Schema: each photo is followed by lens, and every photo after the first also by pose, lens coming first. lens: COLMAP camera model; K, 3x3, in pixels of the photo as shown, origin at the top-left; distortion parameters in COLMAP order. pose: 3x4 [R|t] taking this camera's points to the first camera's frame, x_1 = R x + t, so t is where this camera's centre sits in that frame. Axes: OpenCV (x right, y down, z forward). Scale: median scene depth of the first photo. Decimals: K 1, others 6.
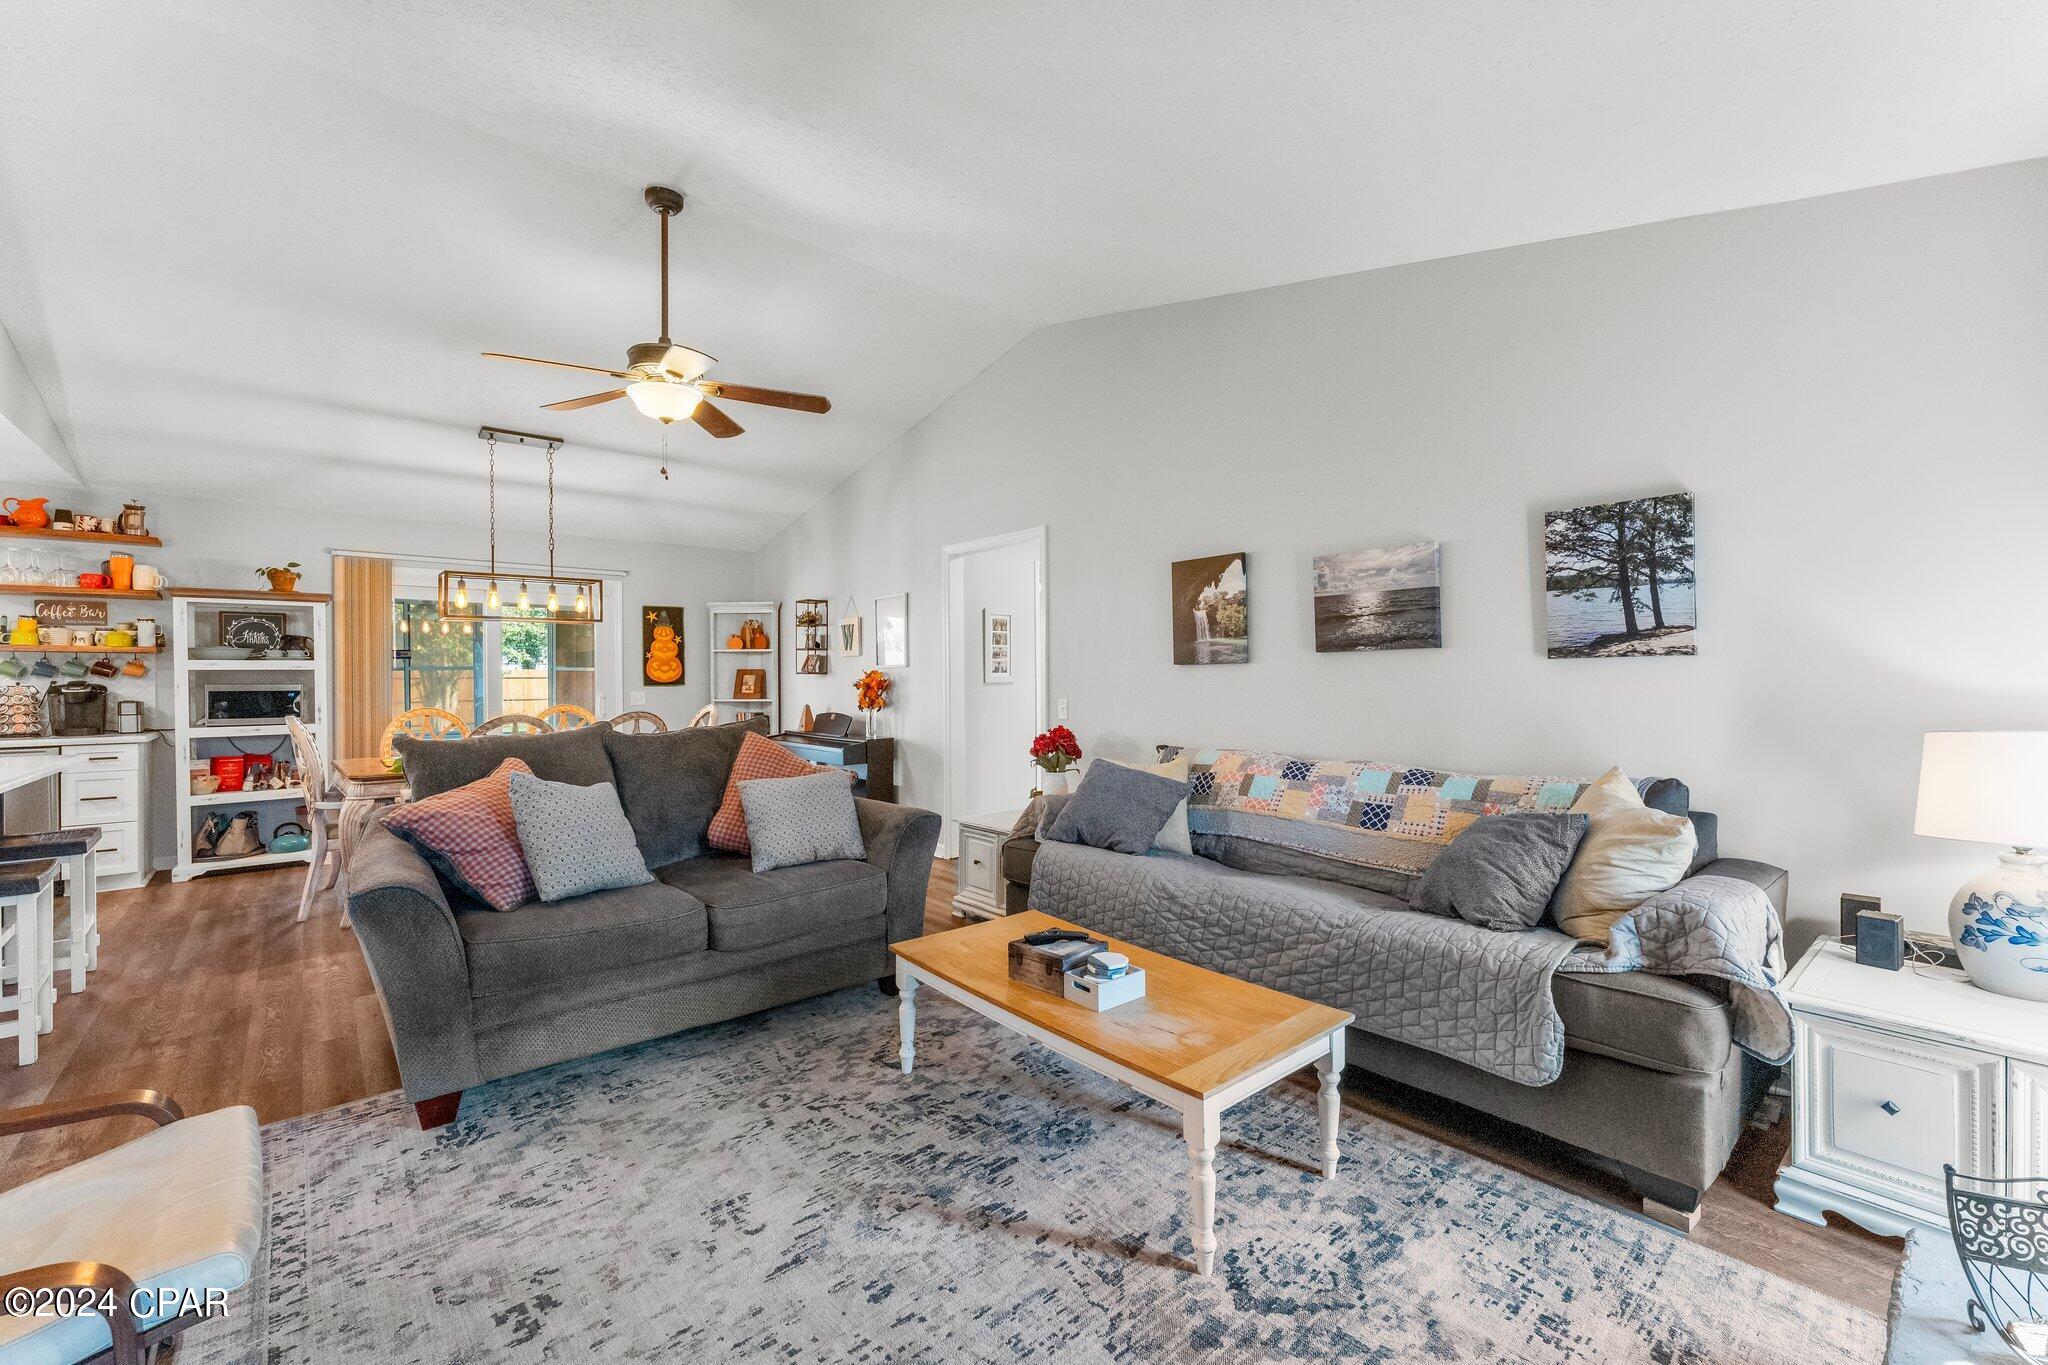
lens RADIAL K [[837.7, 0, 1018.0], [0, 837.7, 680.9], [0, 0, 1]] dist [0.000799, 0.000318]
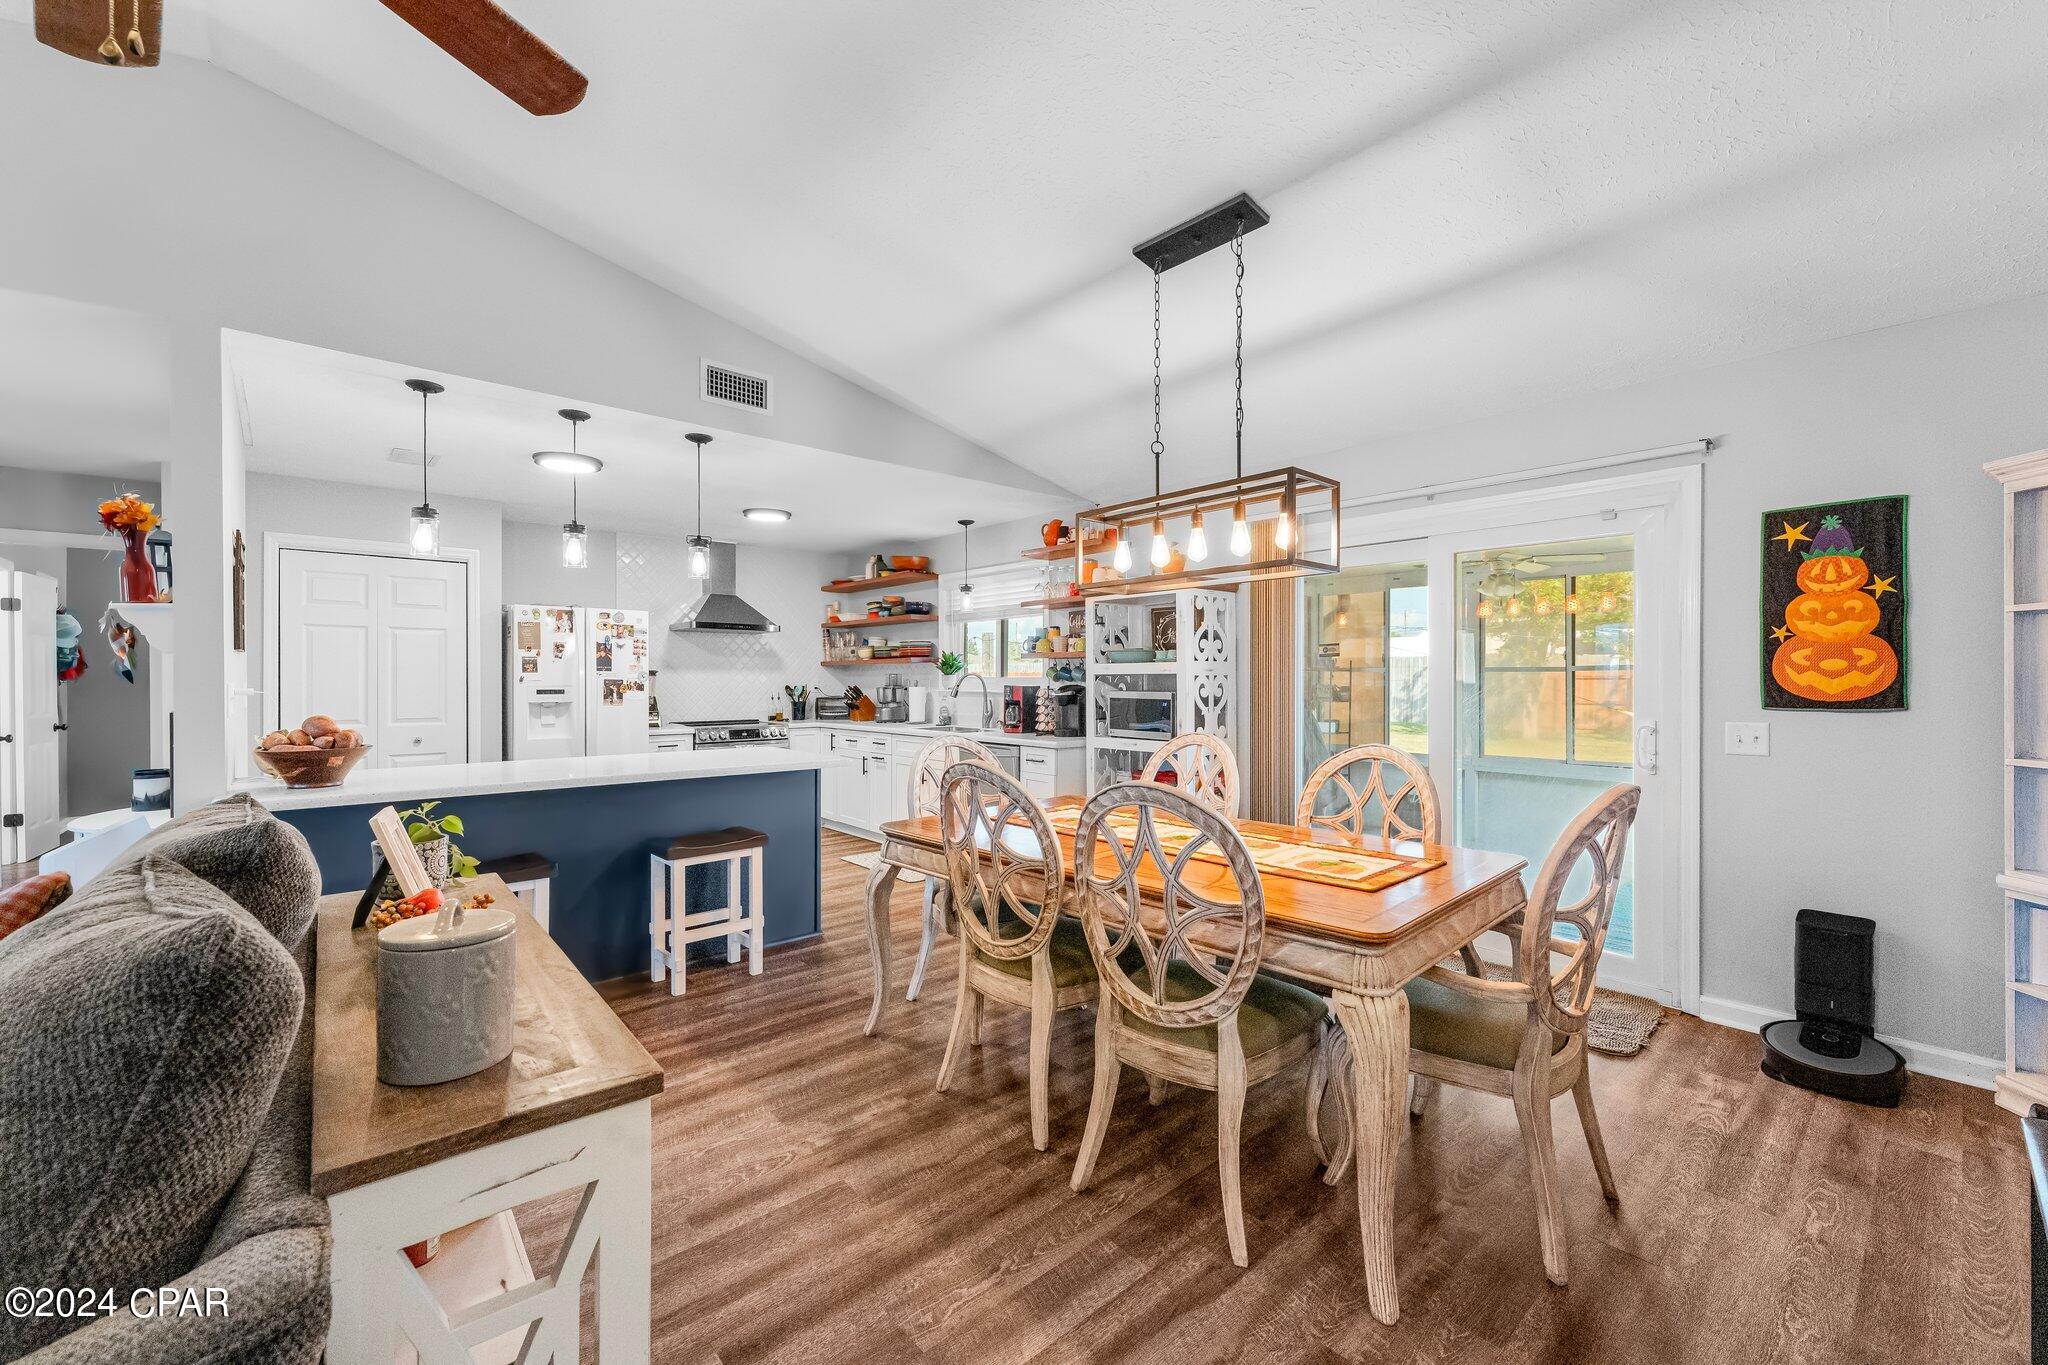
lens RADIAL K [[820.7, 0, 1019.4], [0, 820.7, 681.8], [0, 0, 1]] dist [-0.000110, -0.000026]
pose [[0.018842, 0.009885, -0.999774, -0.099686], [-0.004326, 0.999943, 0.009805, -0.017394], [0.999813, 0.004140, 0.018883, 1.165970]]
